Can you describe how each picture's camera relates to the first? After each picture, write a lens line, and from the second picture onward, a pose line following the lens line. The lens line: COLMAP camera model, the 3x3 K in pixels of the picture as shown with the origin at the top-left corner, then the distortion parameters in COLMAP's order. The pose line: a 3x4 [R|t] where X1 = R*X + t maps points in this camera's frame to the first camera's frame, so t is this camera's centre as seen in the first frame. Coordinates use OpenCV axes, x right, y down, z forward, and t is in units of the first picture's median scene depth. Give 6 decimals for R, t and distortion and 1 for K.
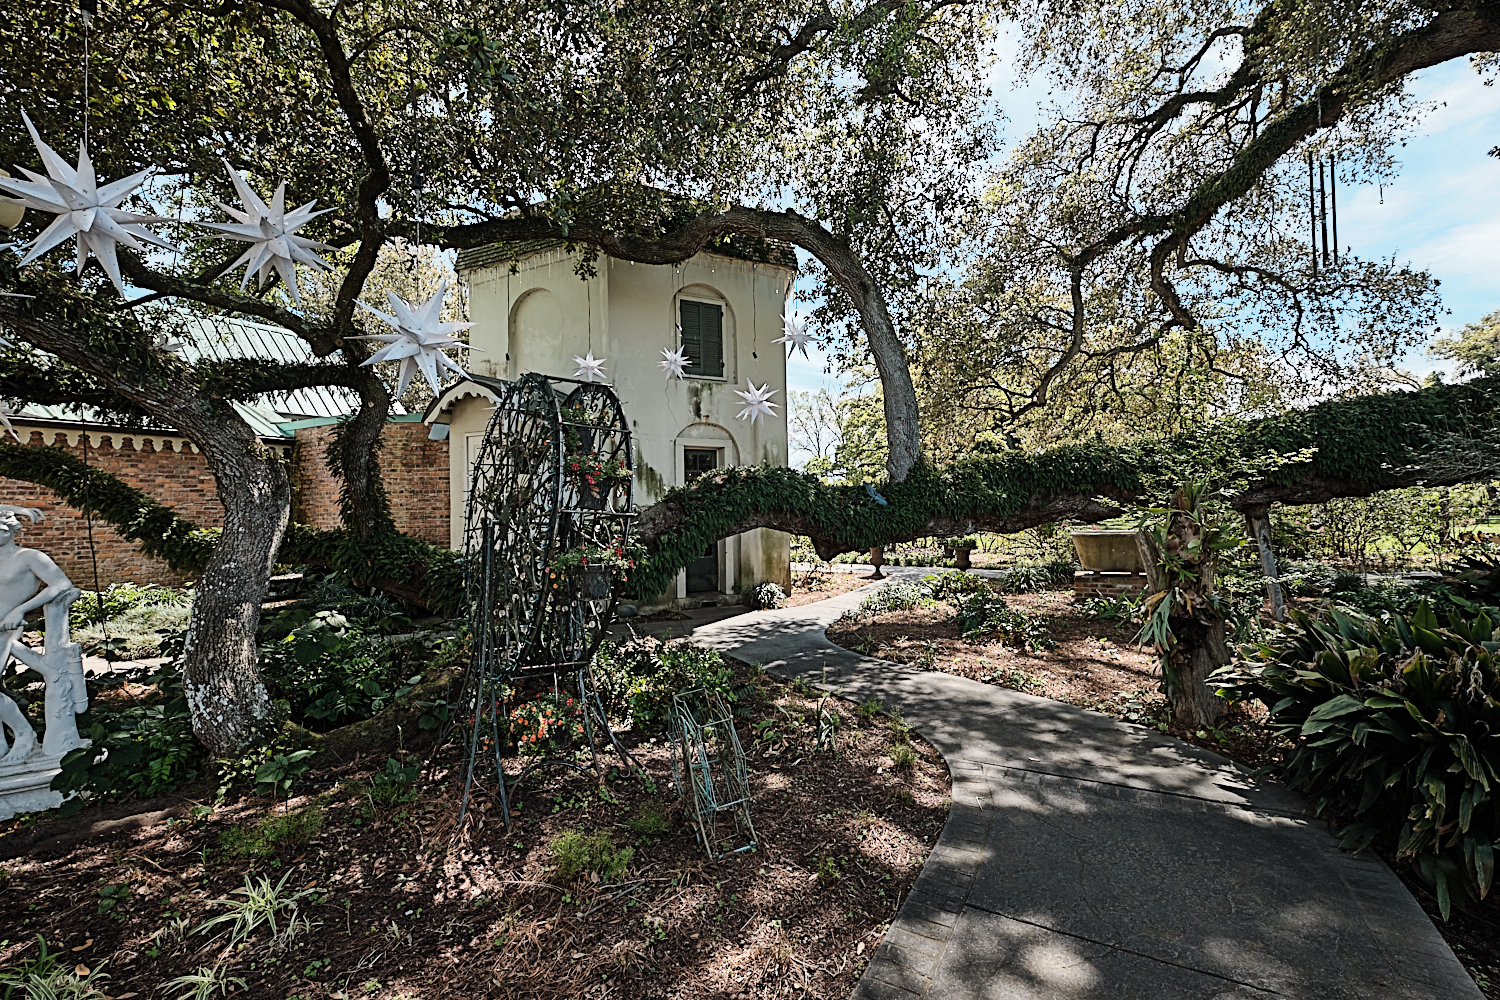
lens RADIAL K [[646.6, 0, 757.3], [0, 646.6, 510.3], [0, 0, 1]] dist [0.002404, 0.000660]
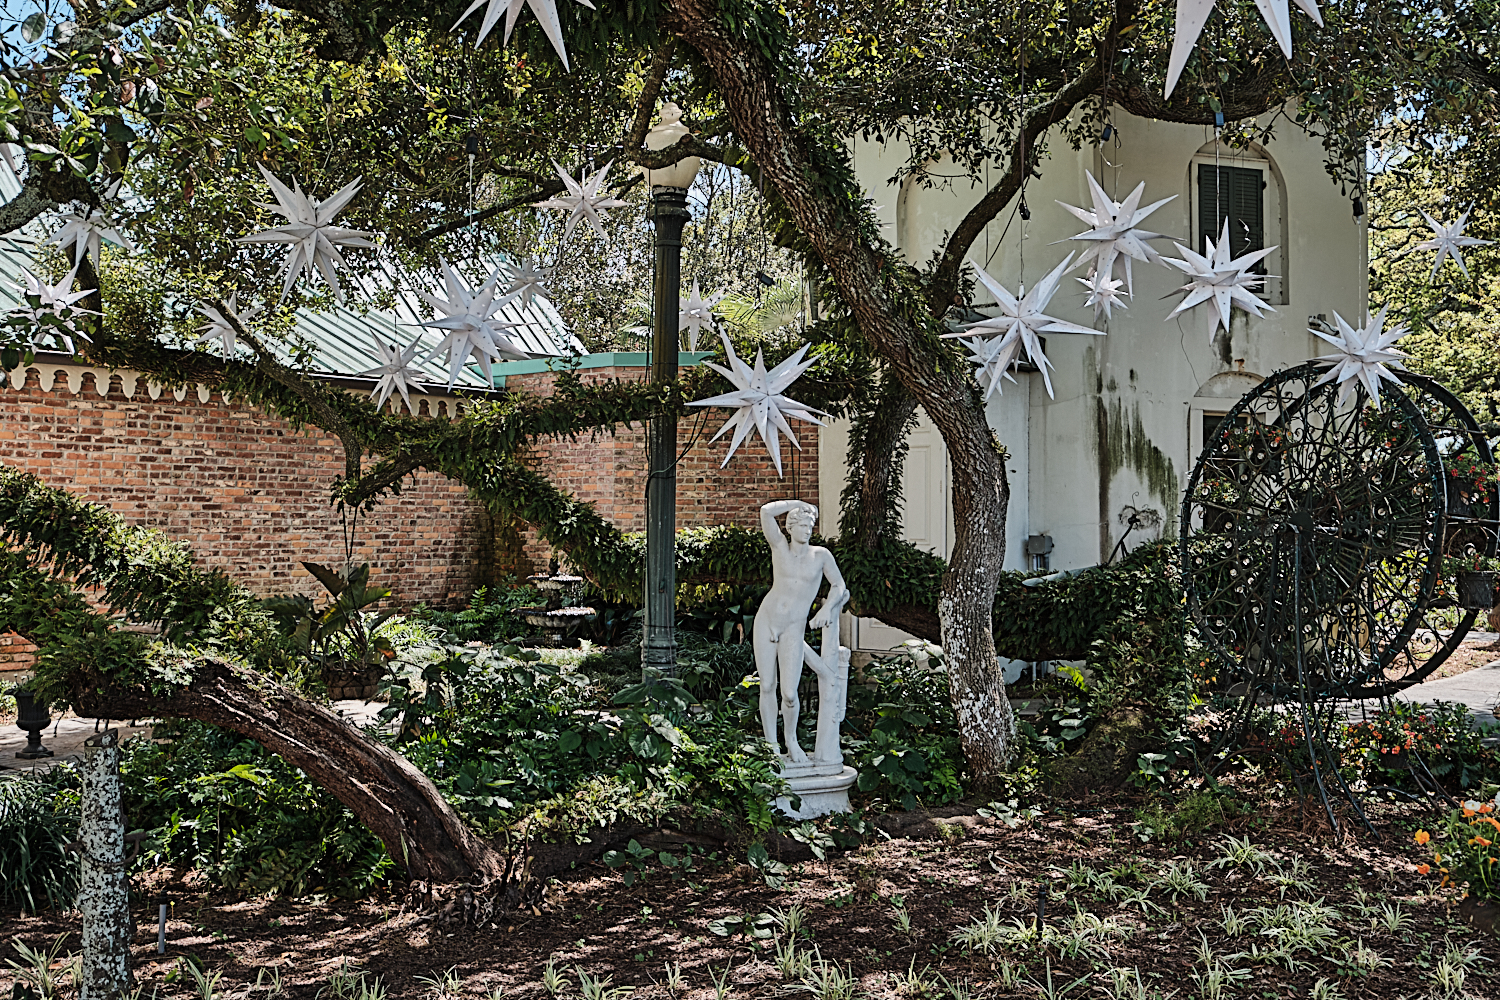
lens RADIAL K [[1538.0, 0, 749.4], [0, 1538.0, 500.1], [0, 0, 1]] dist [-0.003530, 0.000000]
pose [[0.987190, 0.015930, -0.158750, -0.318709], [-0.017936, 0.999776, -0.011208, 0.005980], [0.158536, 0.013912, 0.987255, -0.488547]]
